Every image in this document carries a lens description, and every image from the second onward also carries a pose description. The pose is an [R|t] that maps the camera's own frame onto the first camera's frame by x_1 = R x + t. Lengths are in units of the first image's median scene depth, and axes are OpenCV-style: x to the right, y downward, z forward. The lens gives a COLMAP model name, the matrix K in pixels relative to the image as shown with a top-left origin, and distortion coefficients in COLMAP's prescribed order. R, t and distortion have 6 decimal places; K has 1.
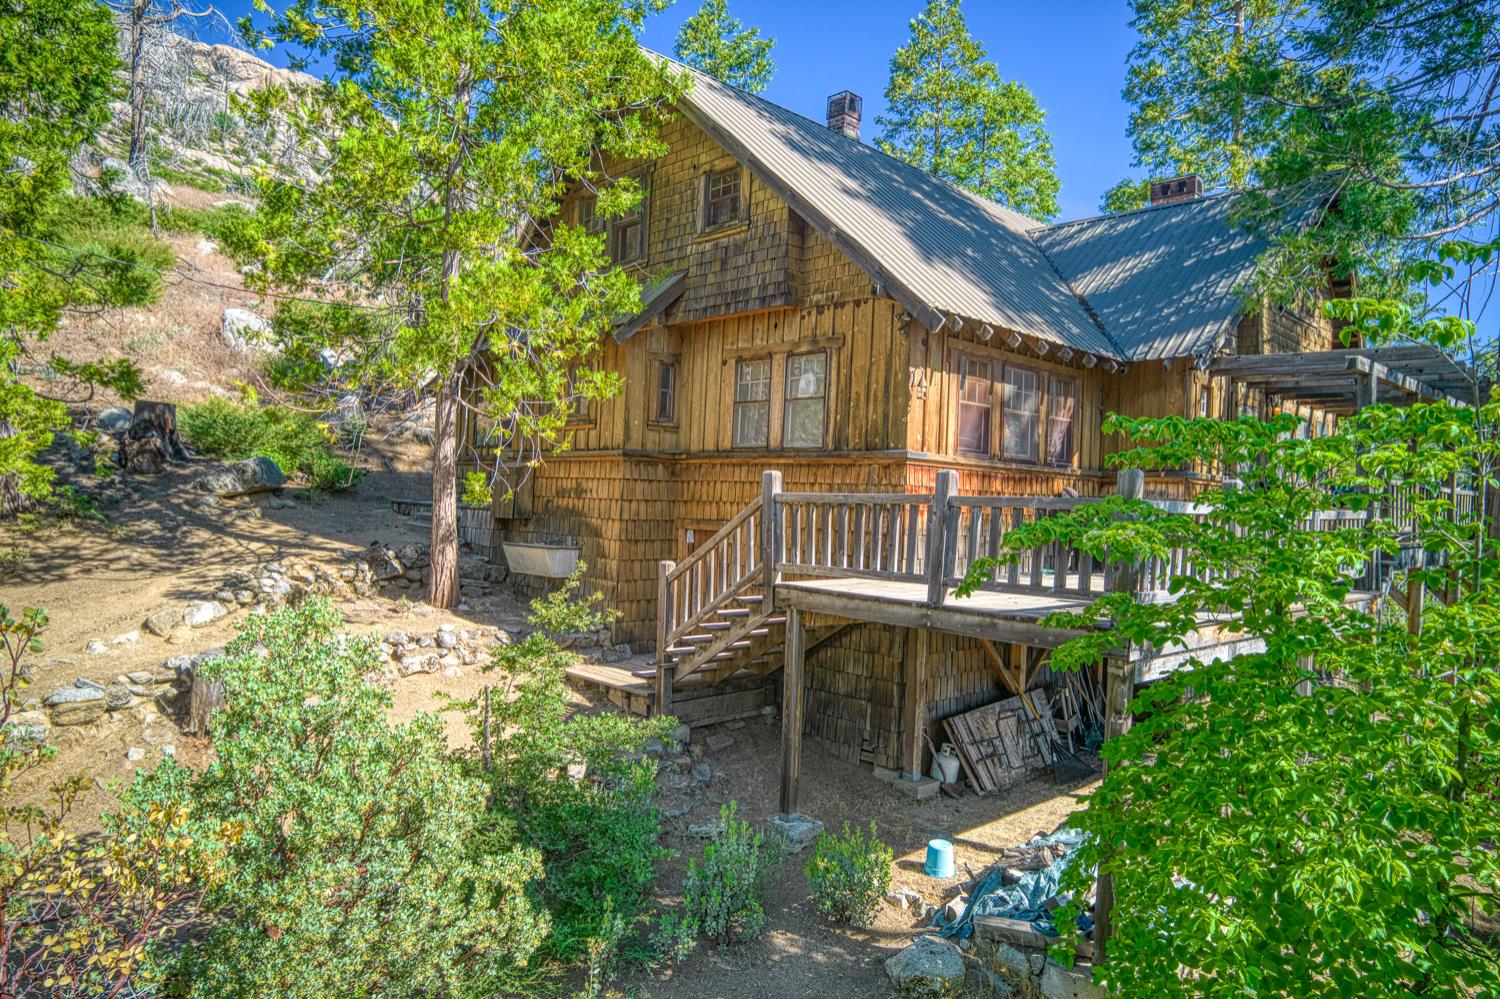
lens RADIAL K [[962.1, 0, 750.0], [0, 962.1, 504.0], [0, 0, 1]] dist [-0.075734, 0.065878]
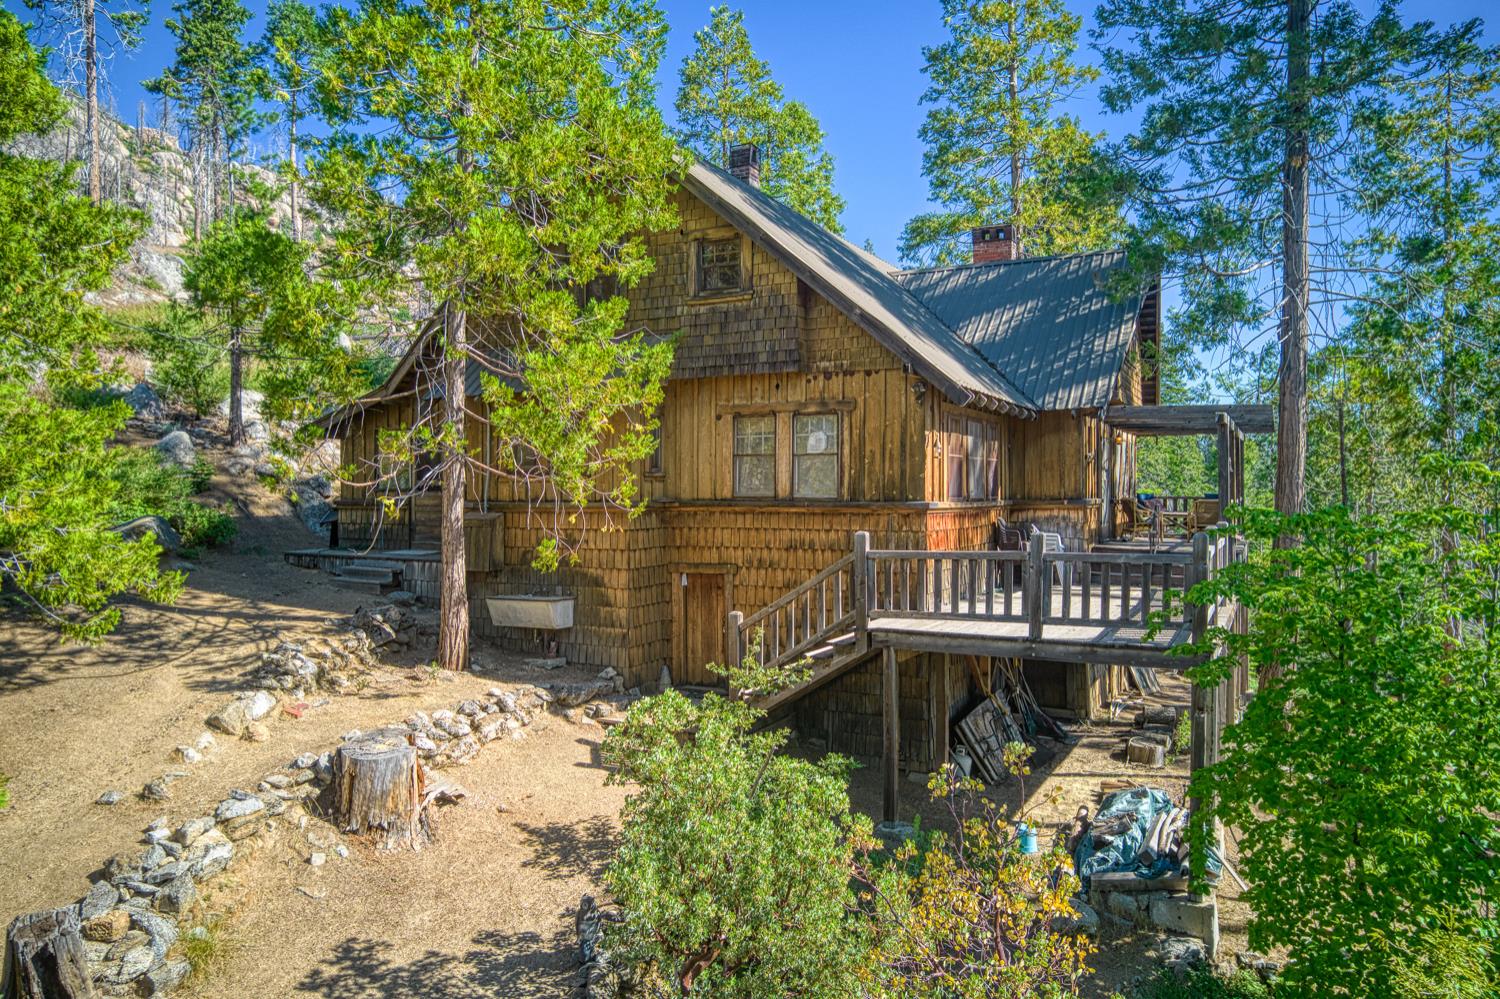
lens RADIAL K [[1023.0, 0, 751.8], [0, 1023.0, 499.6], [0, 0, 1]] dist [-0.048166, 0.002482]
pose [[0.943963, -0.043999, 0.327104, -0.402921], [0.040892, 0.999029, 0.016374, -0.078977], [-0.327507, -0.002081, 0.944846, -0.103466]]
